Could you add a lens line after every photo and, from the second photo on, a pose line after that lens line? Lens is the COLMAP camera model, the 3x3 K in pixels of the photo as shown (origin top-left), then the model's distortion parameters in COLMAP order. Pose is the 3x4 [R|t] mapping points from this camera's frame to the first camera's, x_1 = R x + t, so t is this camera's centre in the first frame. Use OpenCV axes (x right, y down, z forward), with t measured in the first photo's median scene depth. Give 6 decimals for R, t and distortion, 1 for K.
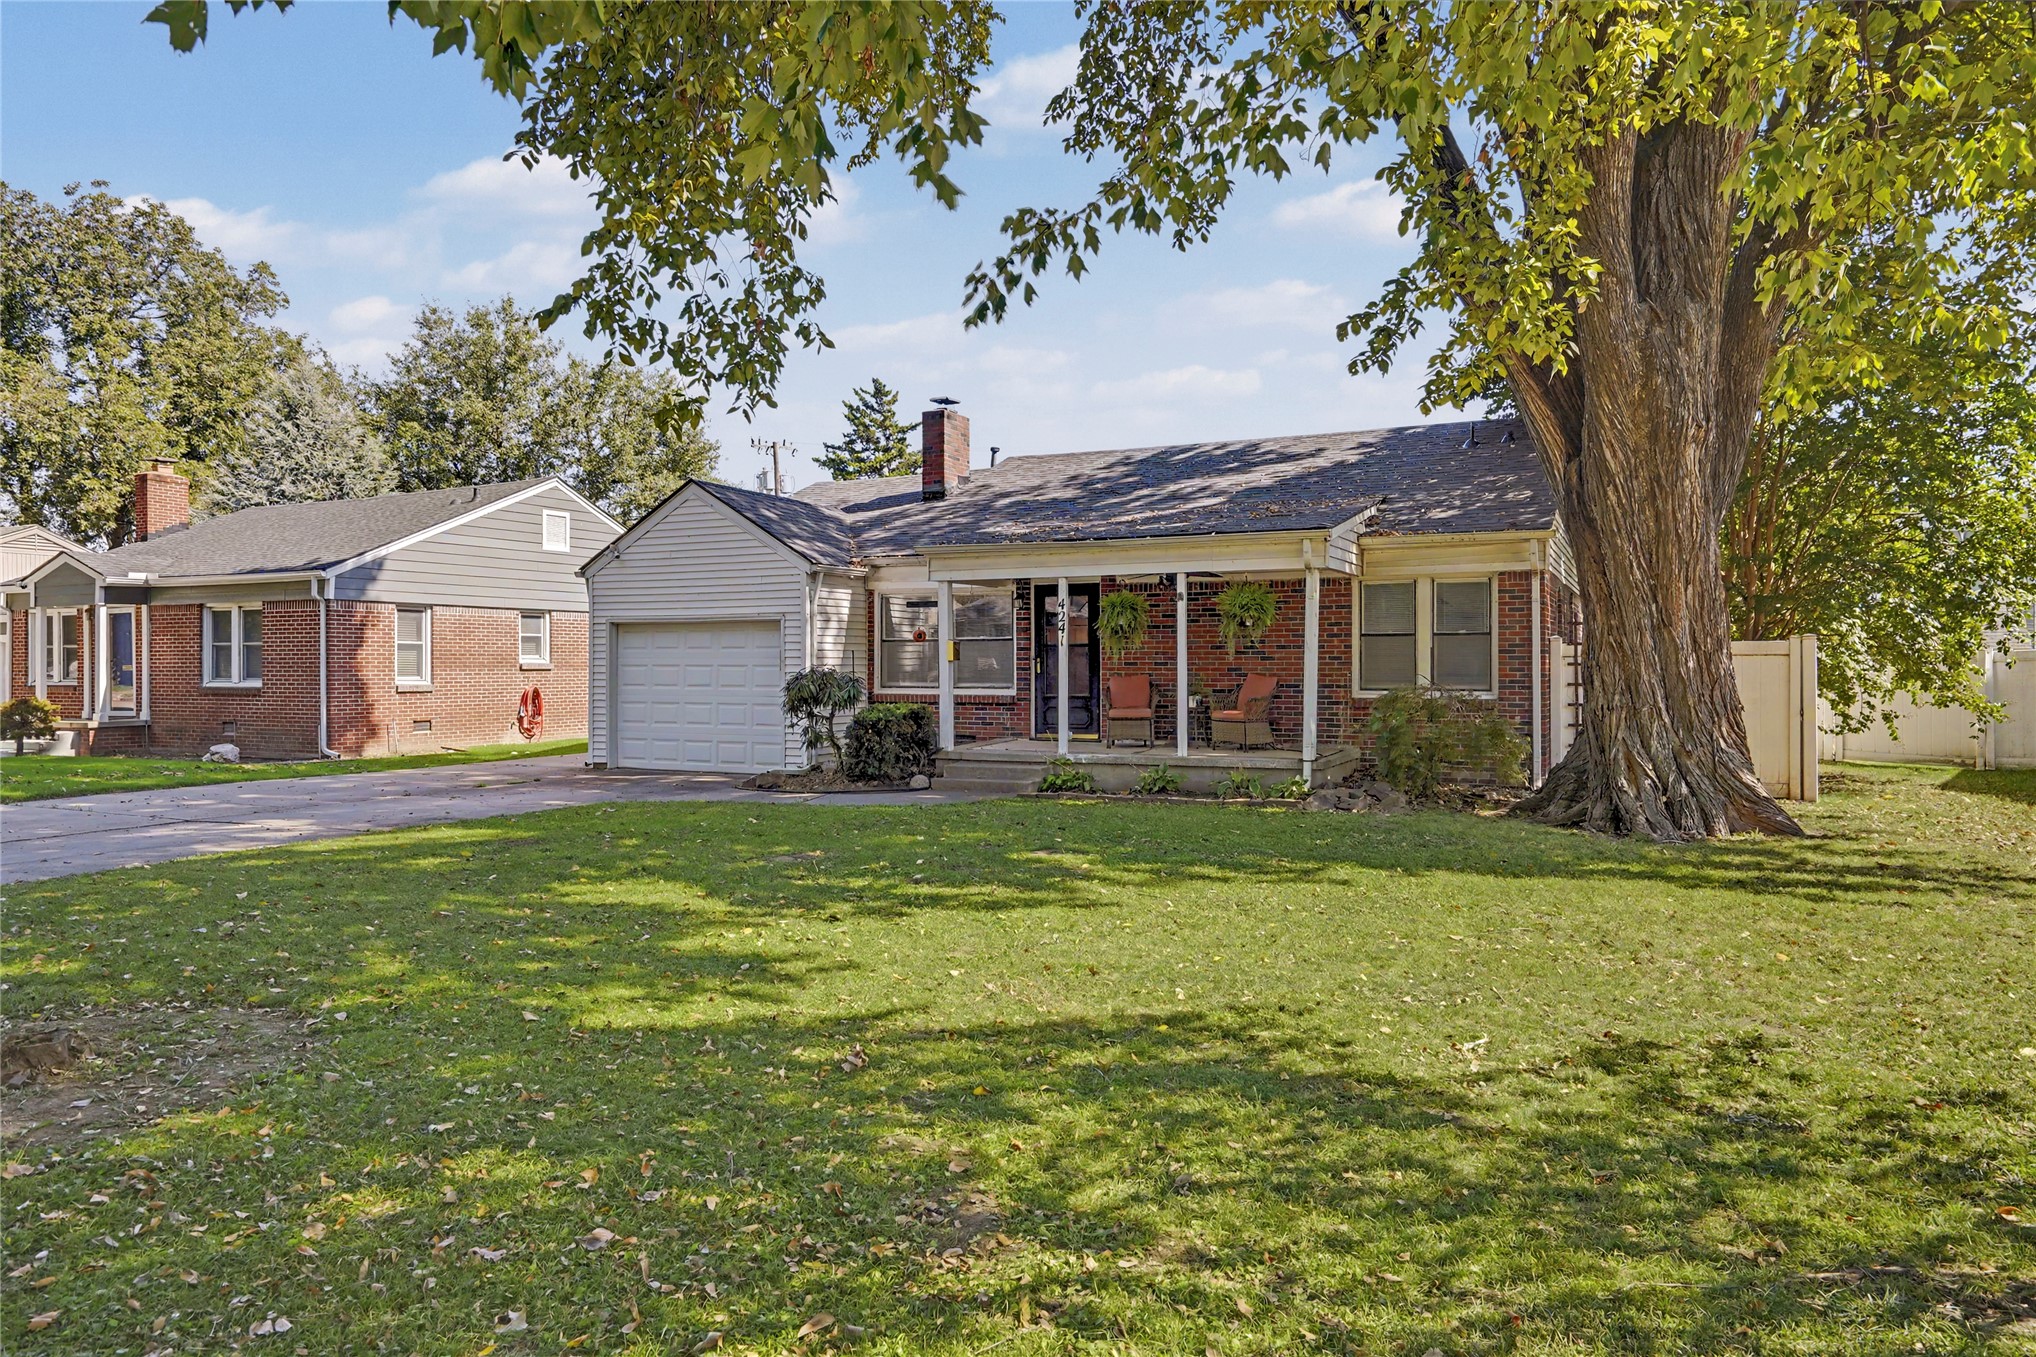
lens RADIAL K [[1356.2, 0, 1018.0], [0, 1356.2, 678.5], [0, 0, 1]] dist [-0.000359, -0.000020]
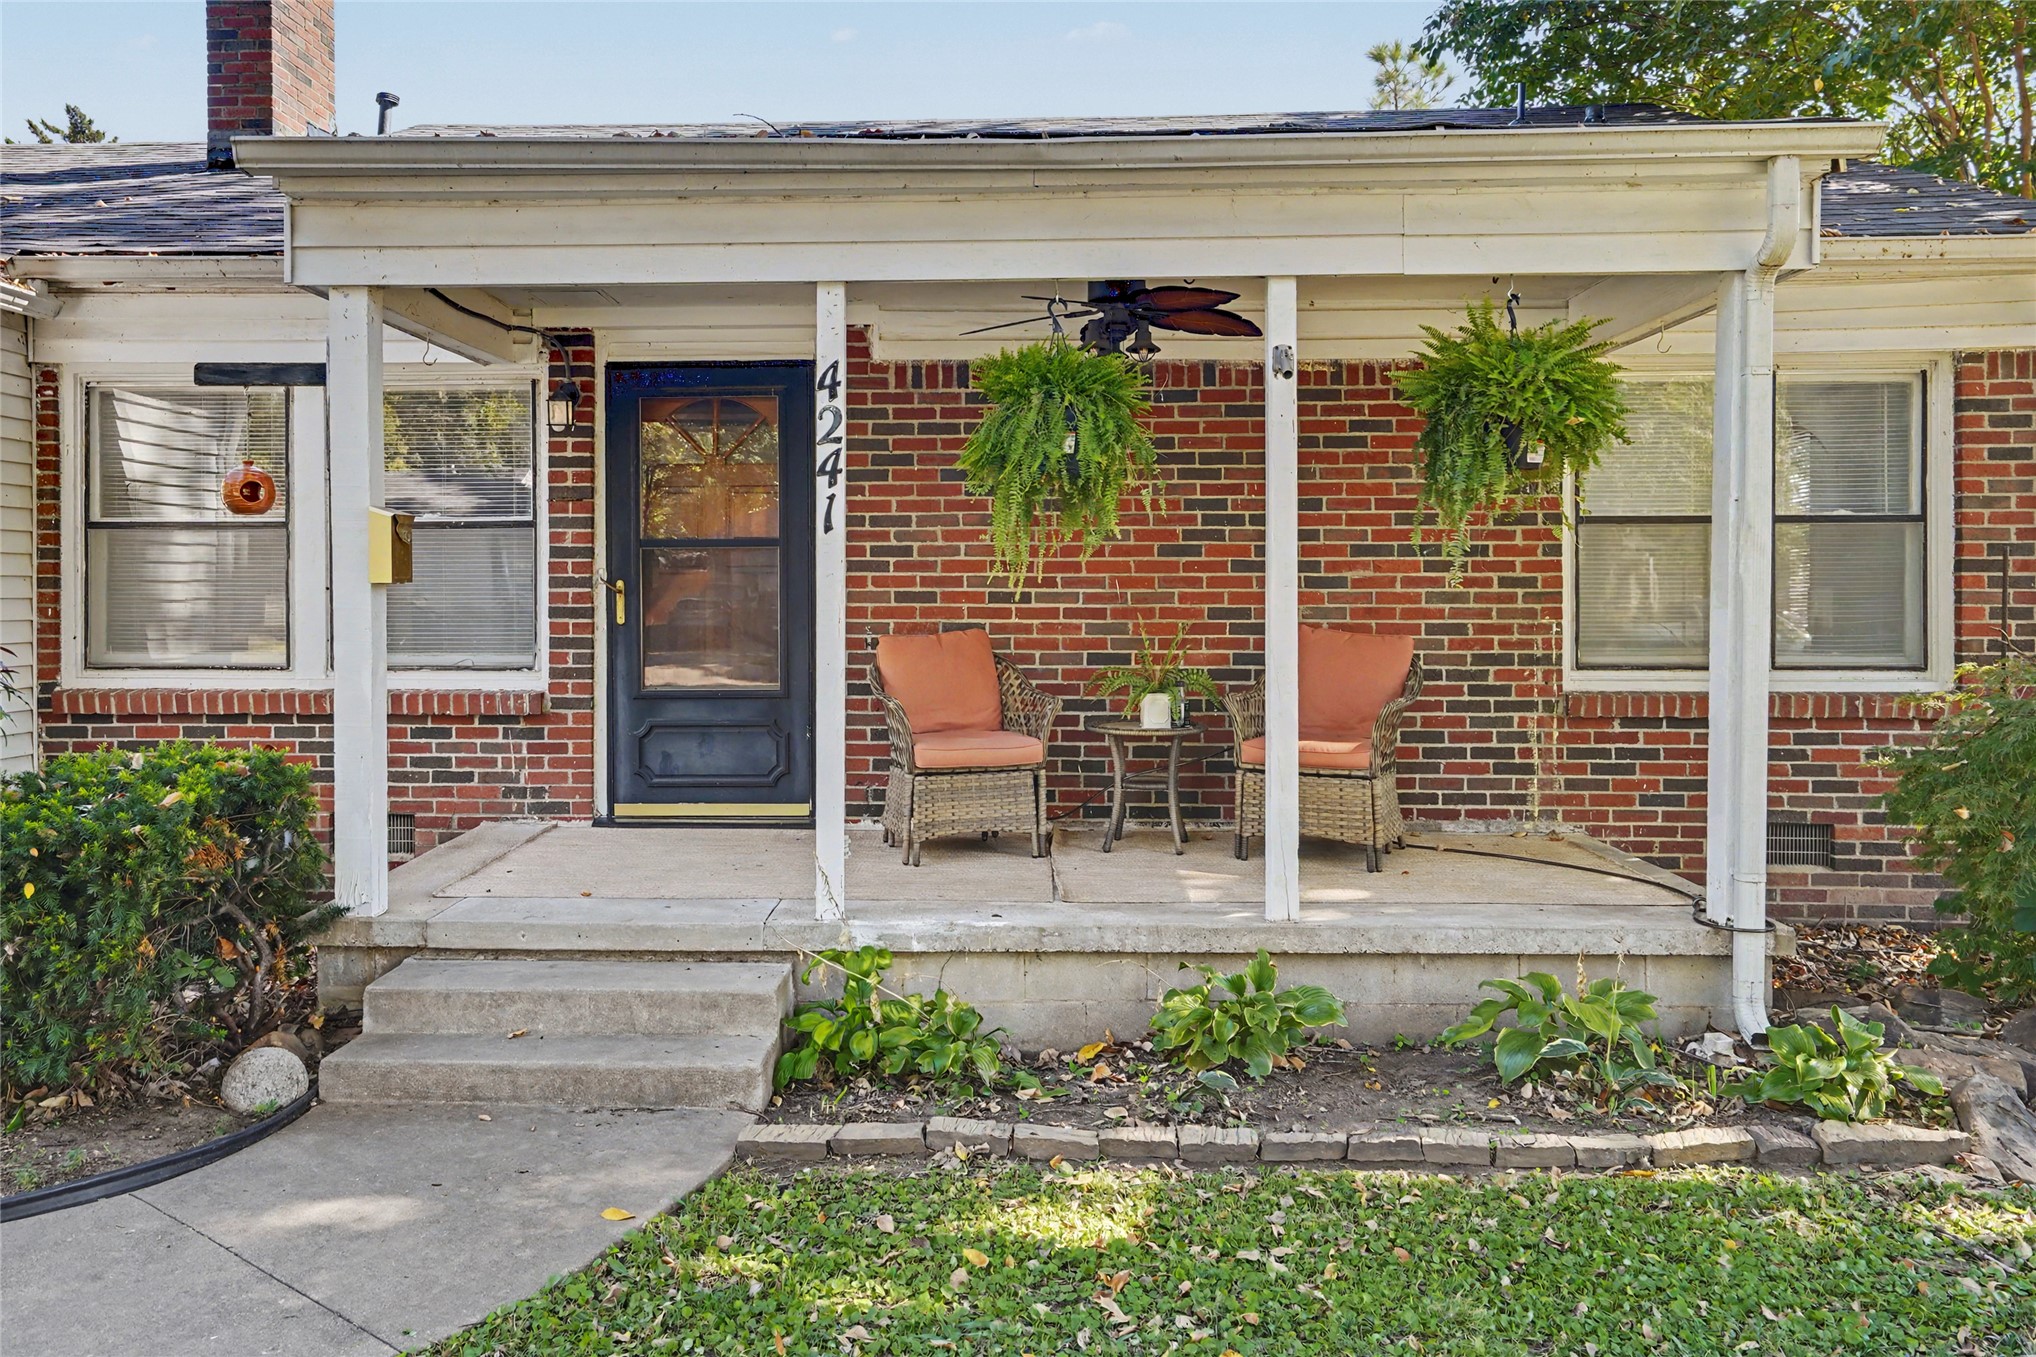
lens RADIAL K [[1674.3, 0, 1017.7], [0, 1674.3, 625.7], [0, 0, 1]] dist [0.010931, 0.009084]
pose [[0.919193, -0.003727, 0.393790, -0.055397], [0.003023, 0.999993, 0.002408, -0.004143], [-0.393796, -0.001023, 0.919197, 0.551657]]
